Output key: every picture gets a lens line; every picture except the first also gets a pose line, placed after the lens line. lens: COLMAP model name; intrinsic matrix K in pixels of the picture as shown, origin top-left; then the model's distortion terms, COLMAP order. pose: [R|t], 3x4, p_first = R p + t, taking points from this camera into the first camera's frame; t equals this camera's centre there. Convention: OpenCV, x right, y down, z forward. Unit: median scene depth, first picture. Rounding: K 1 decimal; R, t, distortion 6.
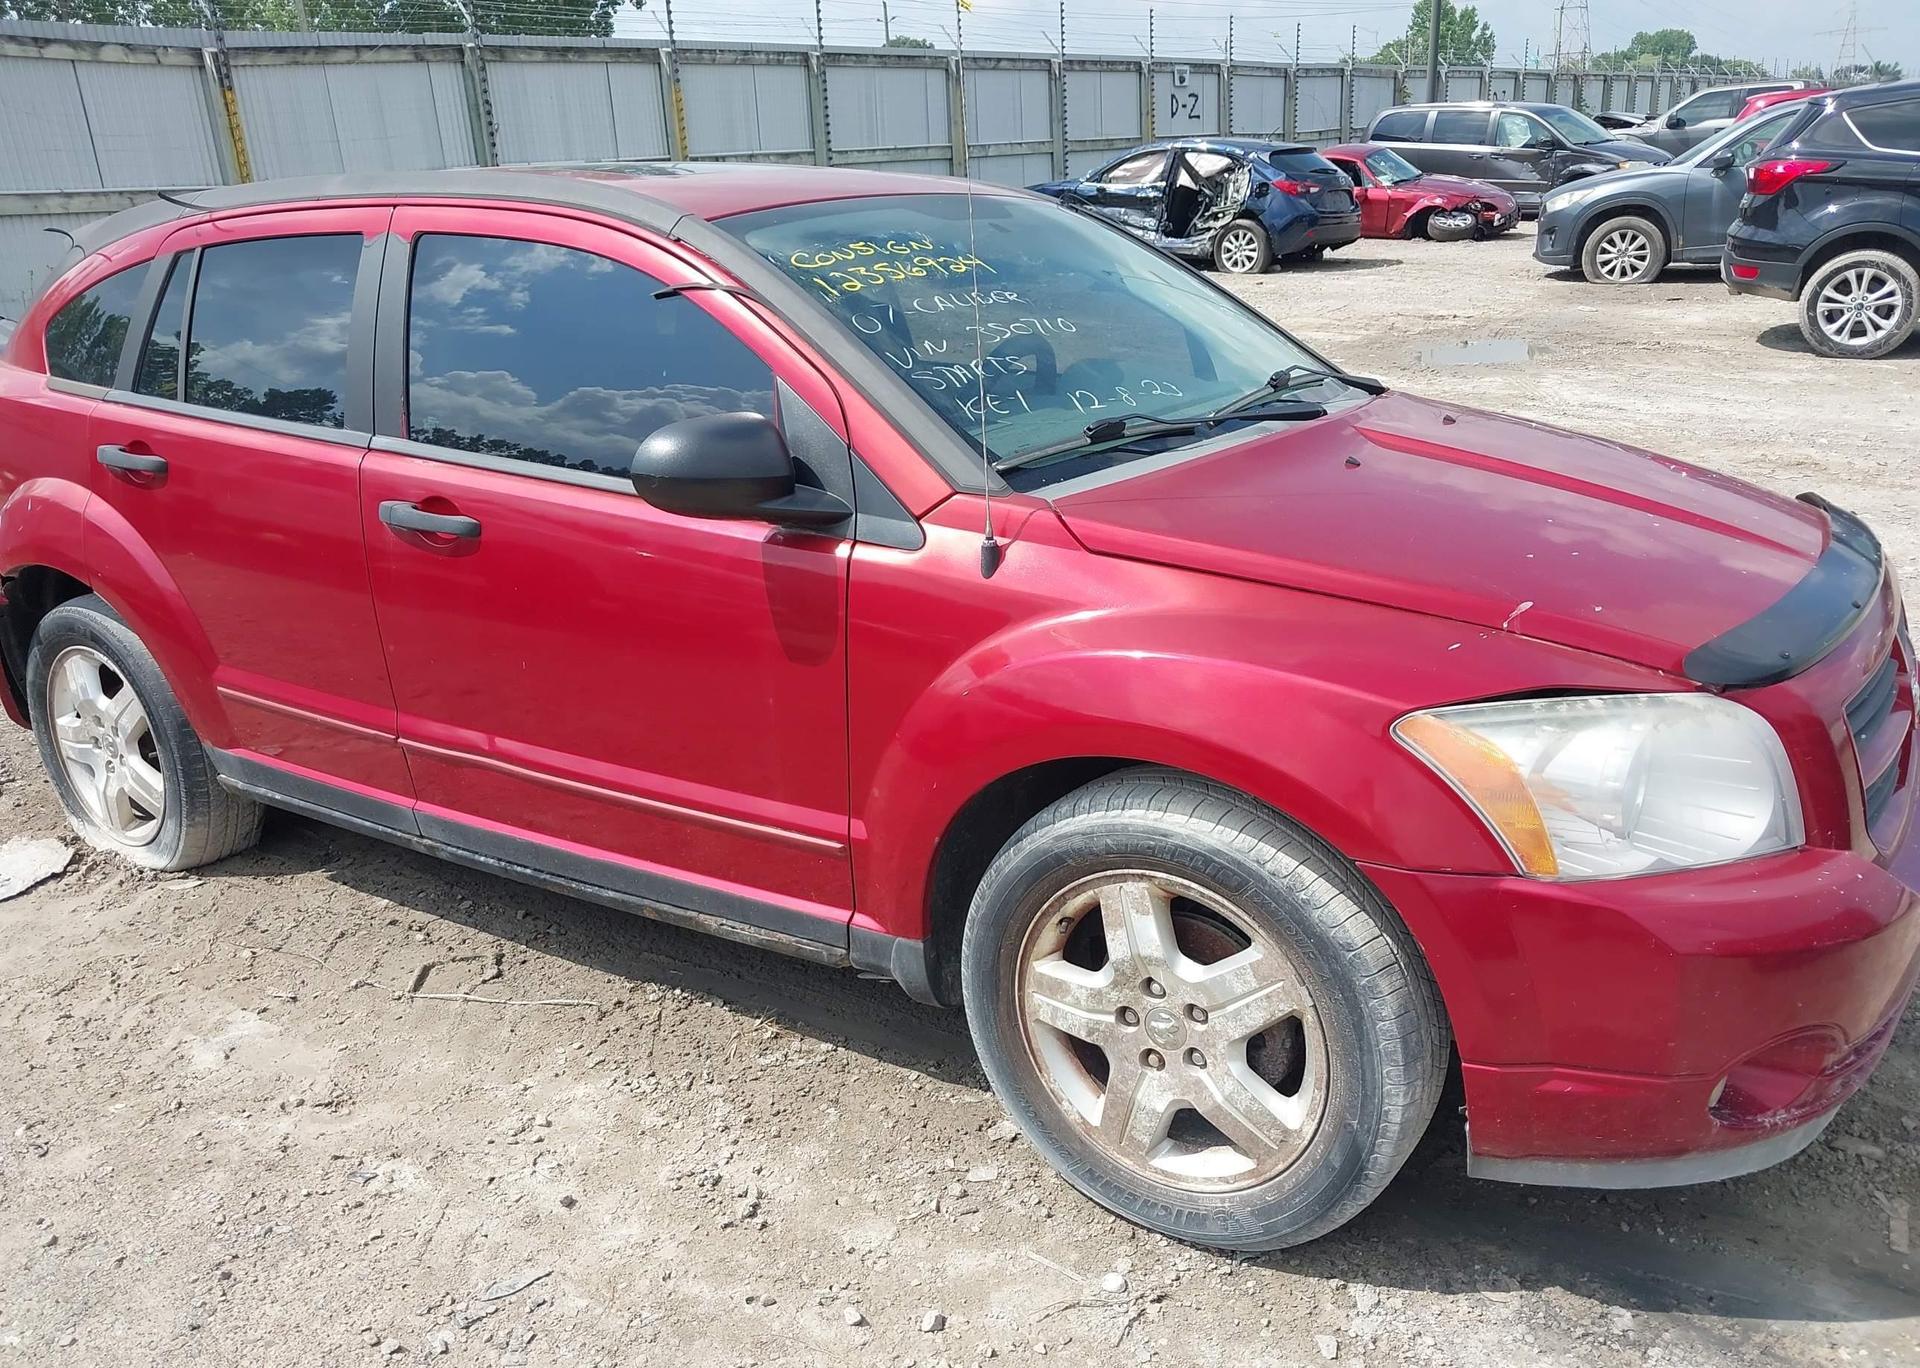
lens RADIAL K [[1564.2, 0, 960.0], [0, 1564.2, 684.0], [0, 0, 1]] dist [-0.032344, 0.041731]
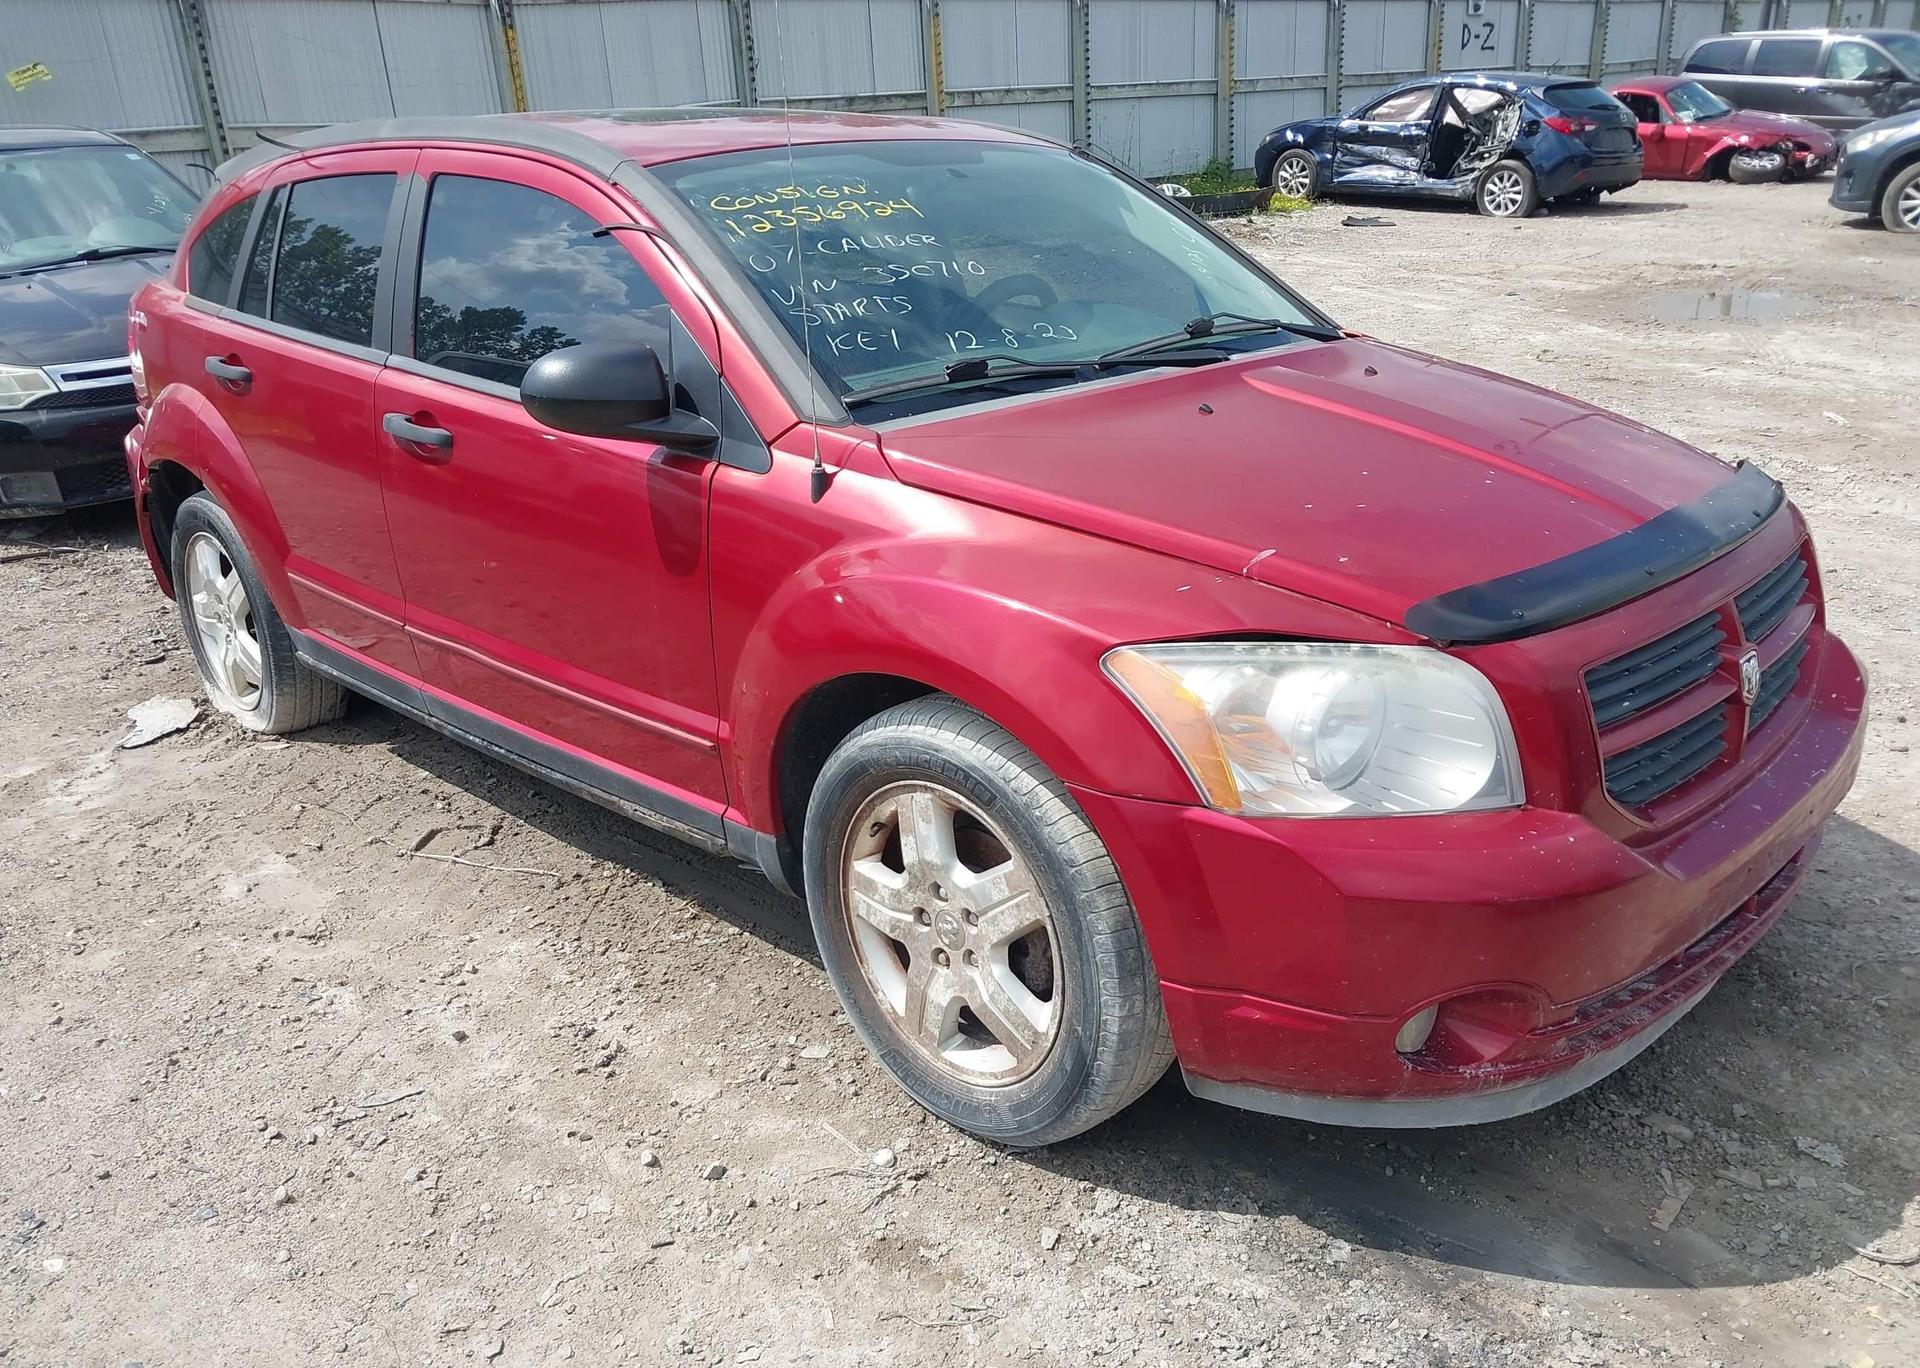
lens RADIAL K [[1562.4, 0, 953.4], [0, 1562.4, 680.3], [0, 0, 1]] dist [-0.003429, 0.001985]
pose [[0.980529, 0.069030, -0.183841, 0.263607], [-0.062445, 0.997190, 0.041379, 0.003448], [0.186181, -0.029094, 0.982085, -0.040839]]
